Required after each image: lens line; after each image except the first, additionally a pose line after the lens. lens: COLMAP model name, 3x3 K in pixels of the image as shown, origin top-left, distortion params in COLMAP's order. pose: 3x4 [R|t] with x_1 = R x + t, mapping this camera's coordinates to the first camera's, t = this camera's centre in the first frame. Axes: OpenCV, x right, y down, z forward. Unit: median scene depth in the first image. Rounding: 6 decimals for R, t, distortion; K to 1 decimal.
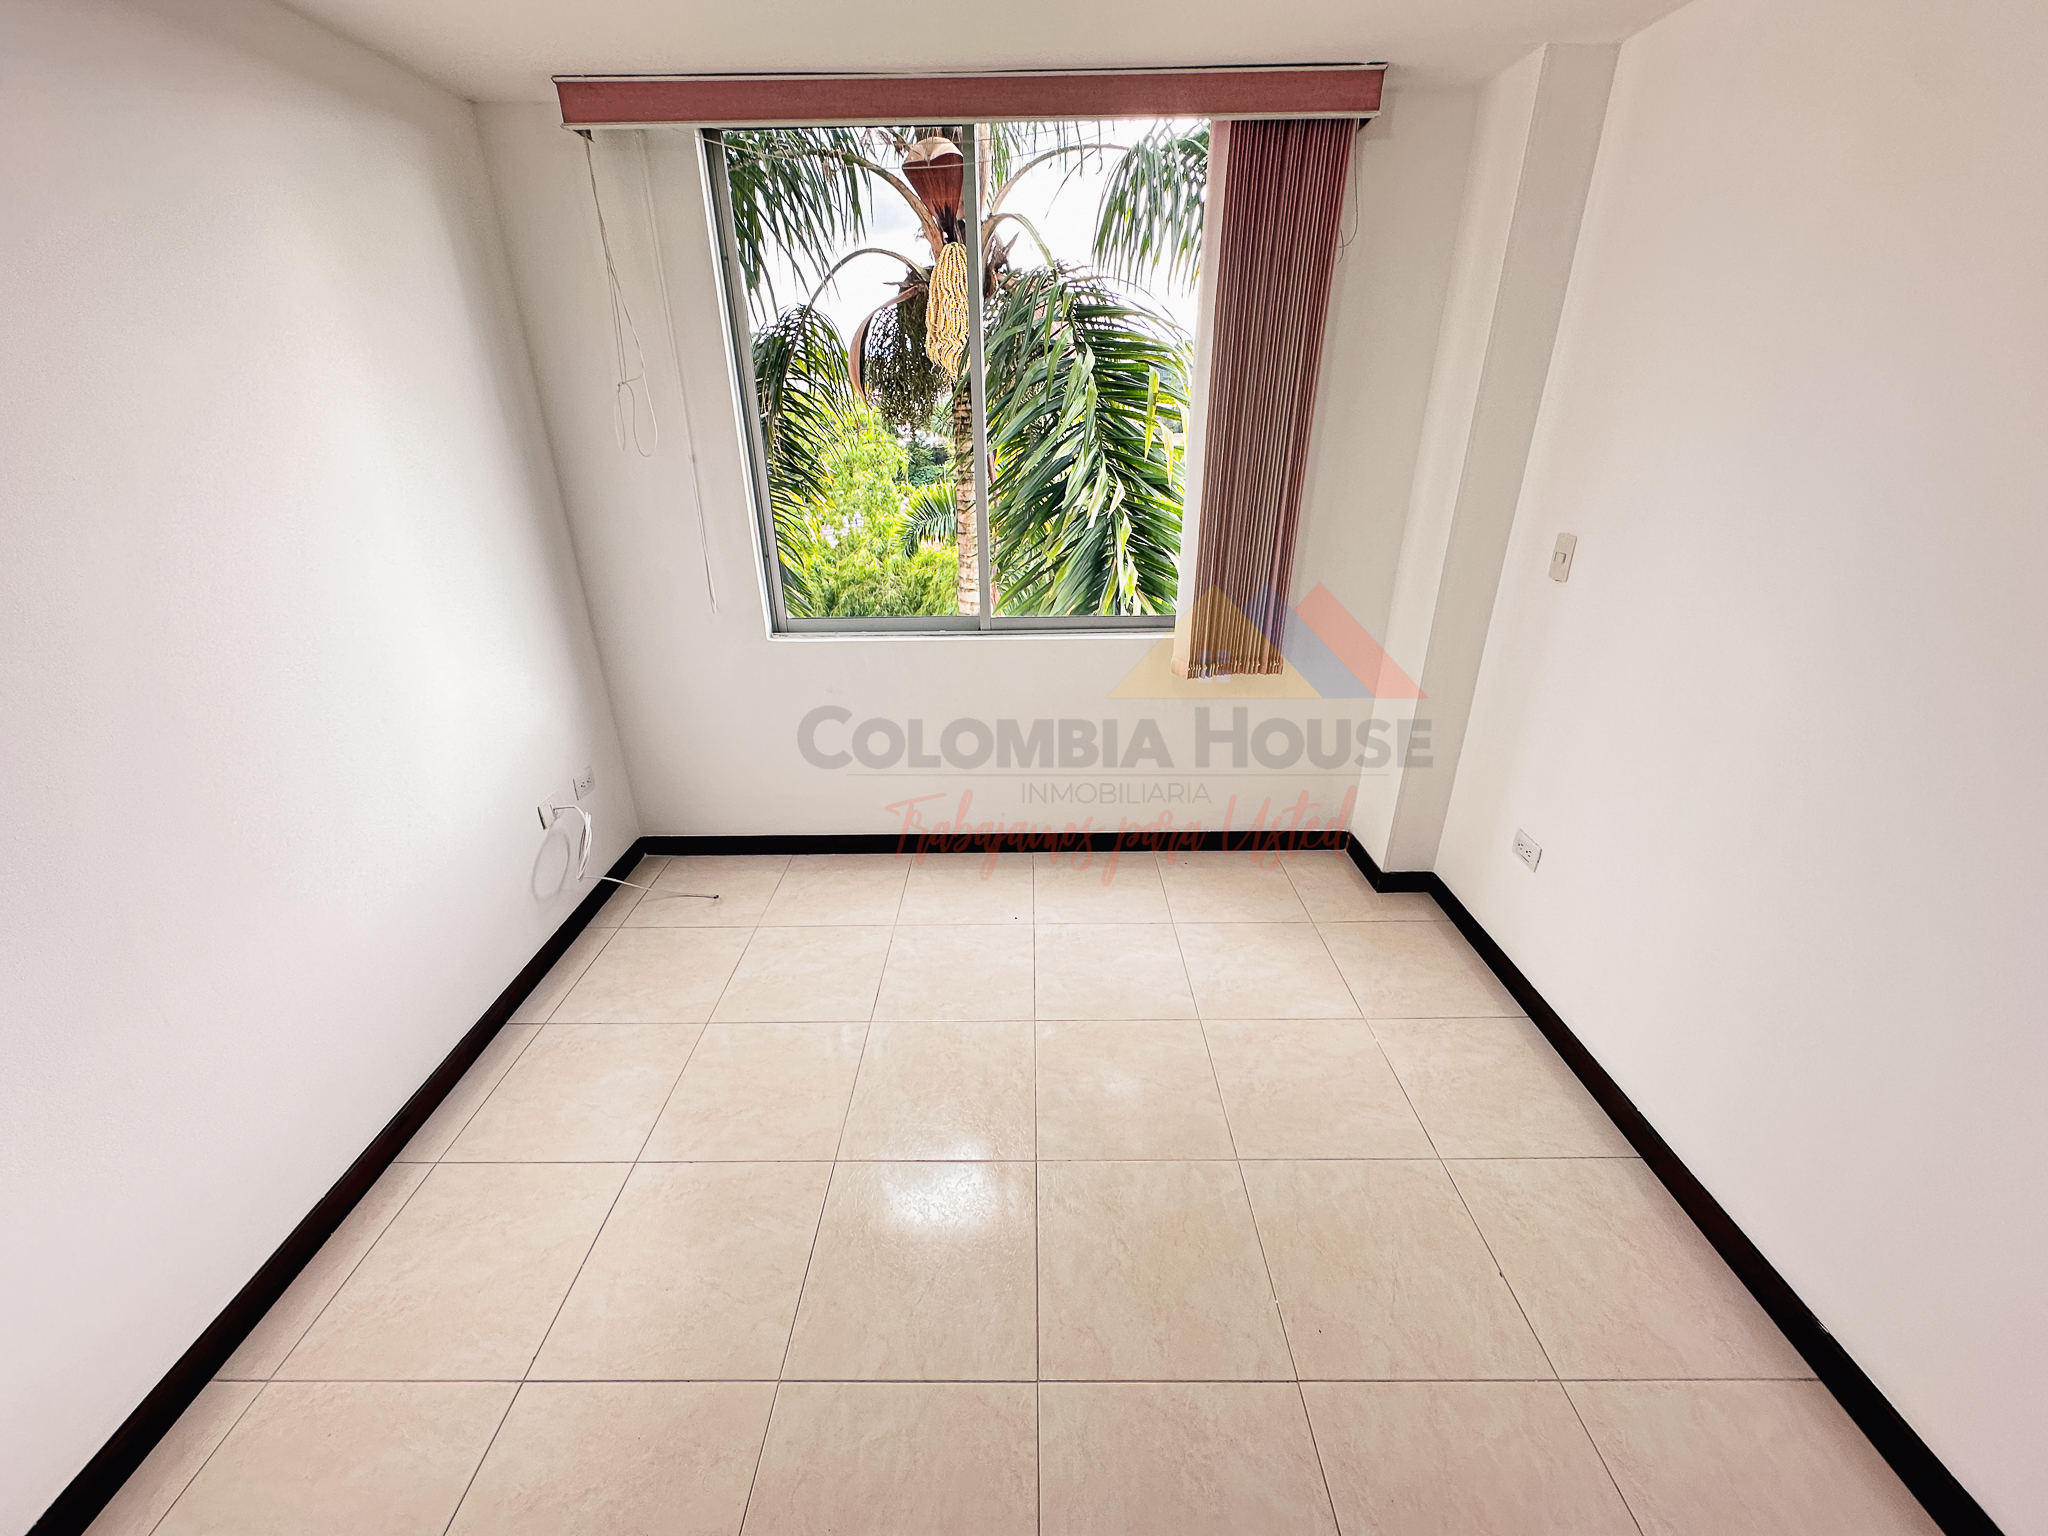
lens RADIAL K [[817.9, 0, 1015.4], [0, 817.9, 768.4], [0, 0, 1]] dist [-0.001514, 0.000536]
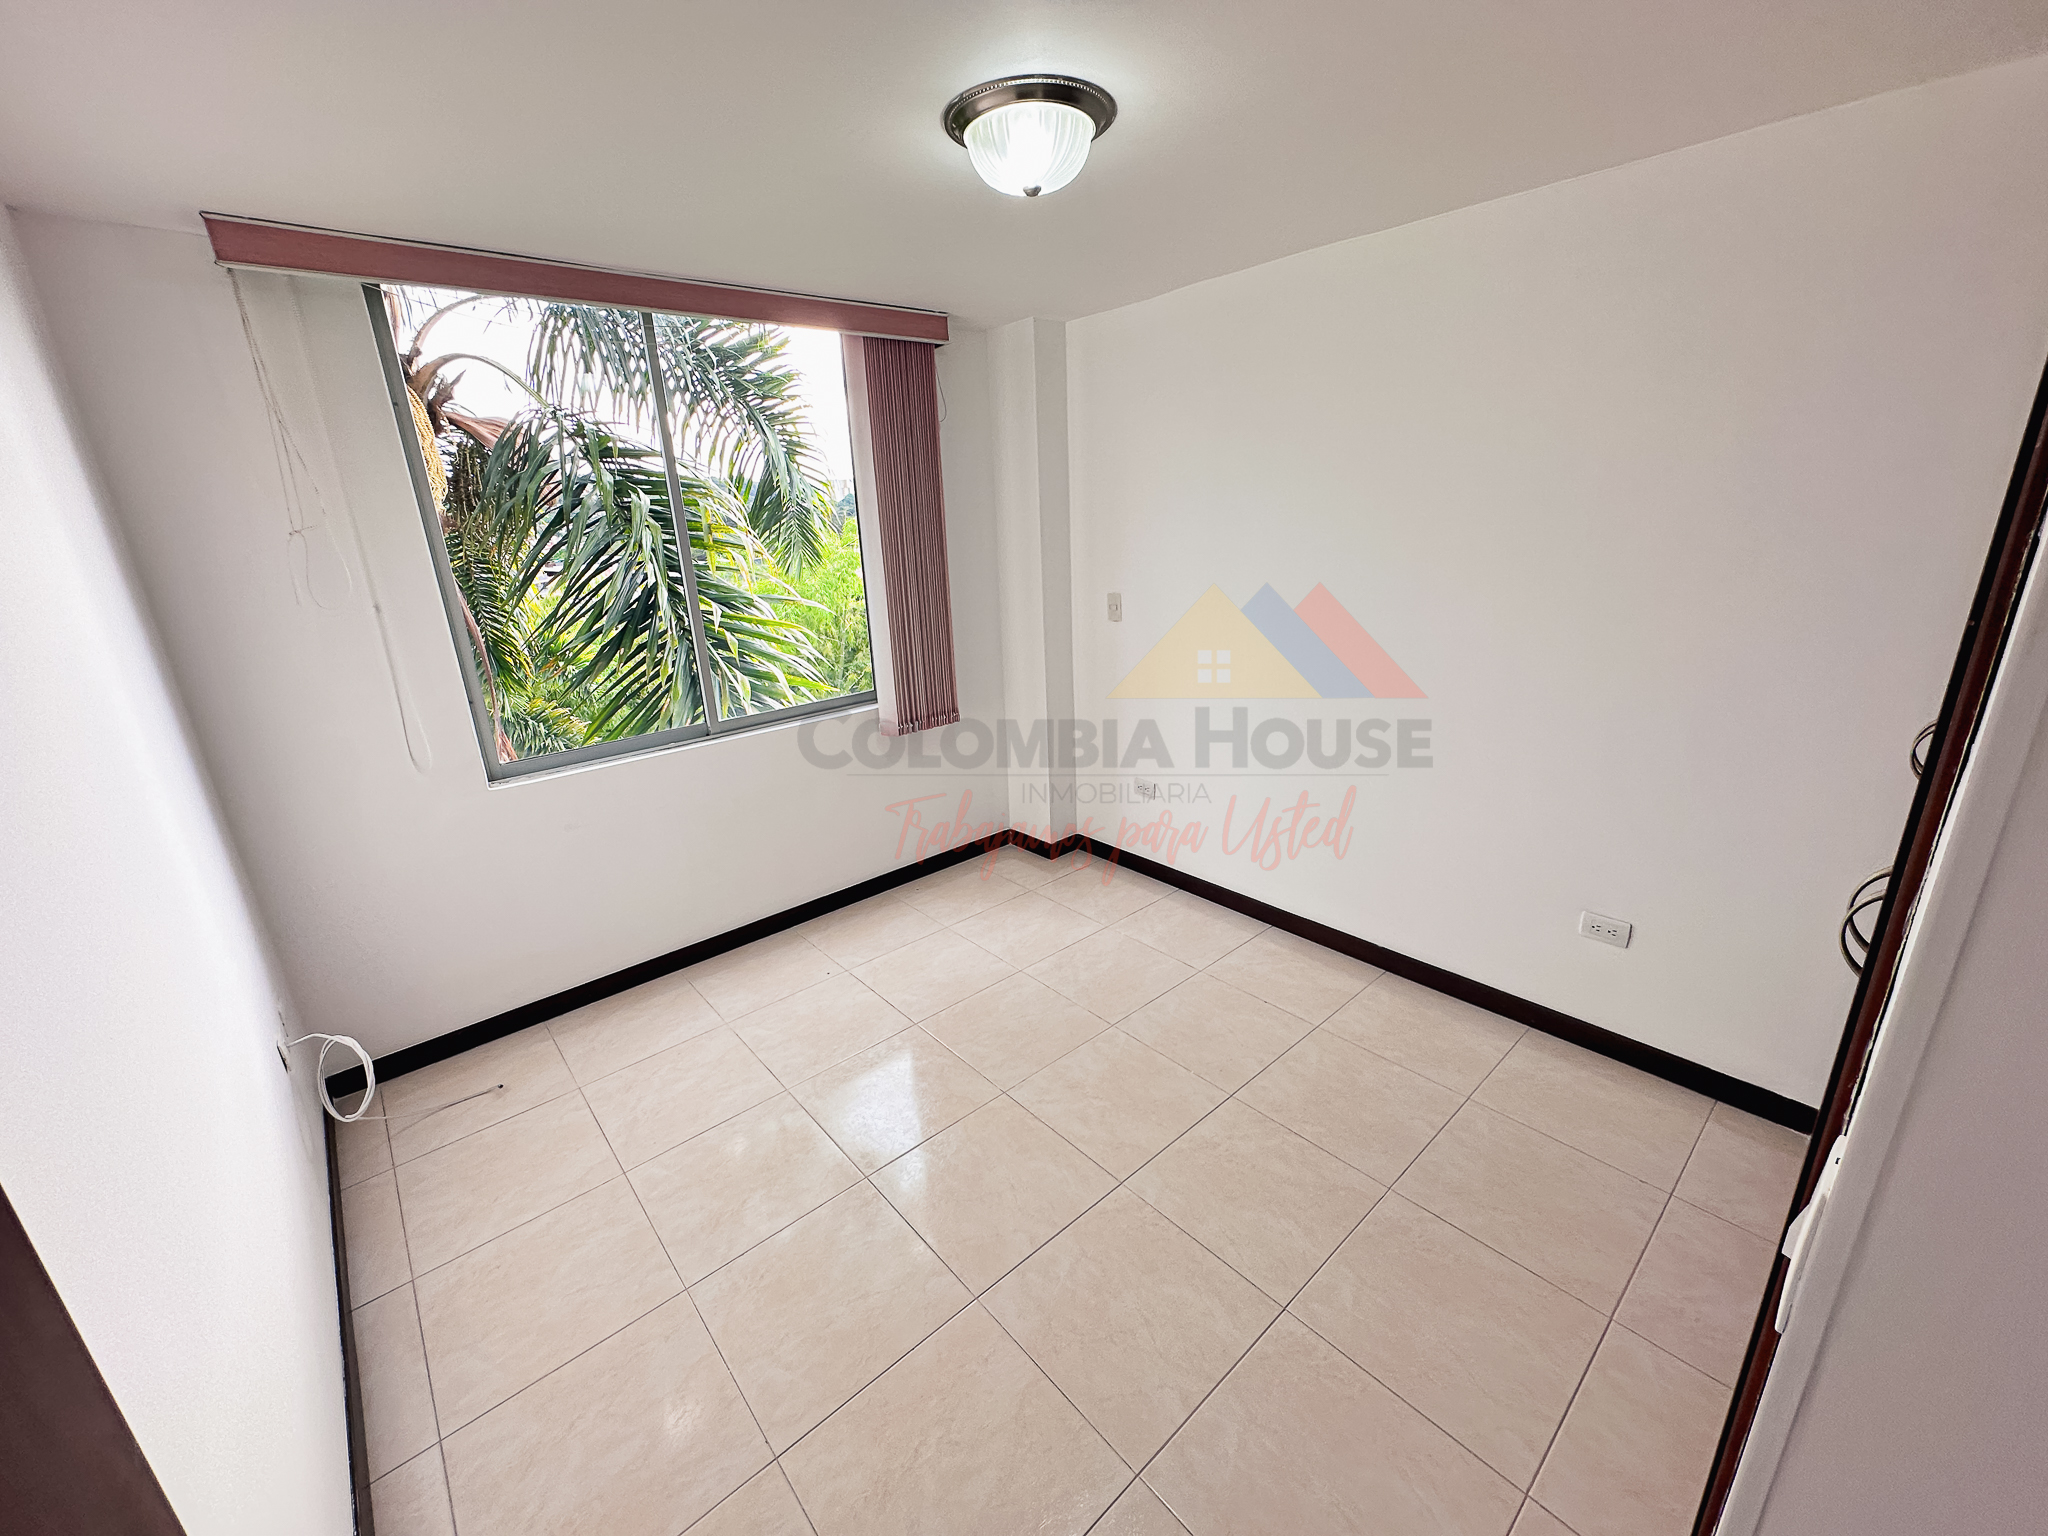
lens RADIAL K [[817.9, 0, 1020.5], [0, 817.9, 768.8], [0, 0, 1]] dist [-0.001514, 0.000536]
pose [[0.752658, -0.222811, 0.619566, -0.457267], [0.304054, 0.952275, -0.026909, 0.029805], [-0.584001, 0.208635, 0.784483, -0.085961]]
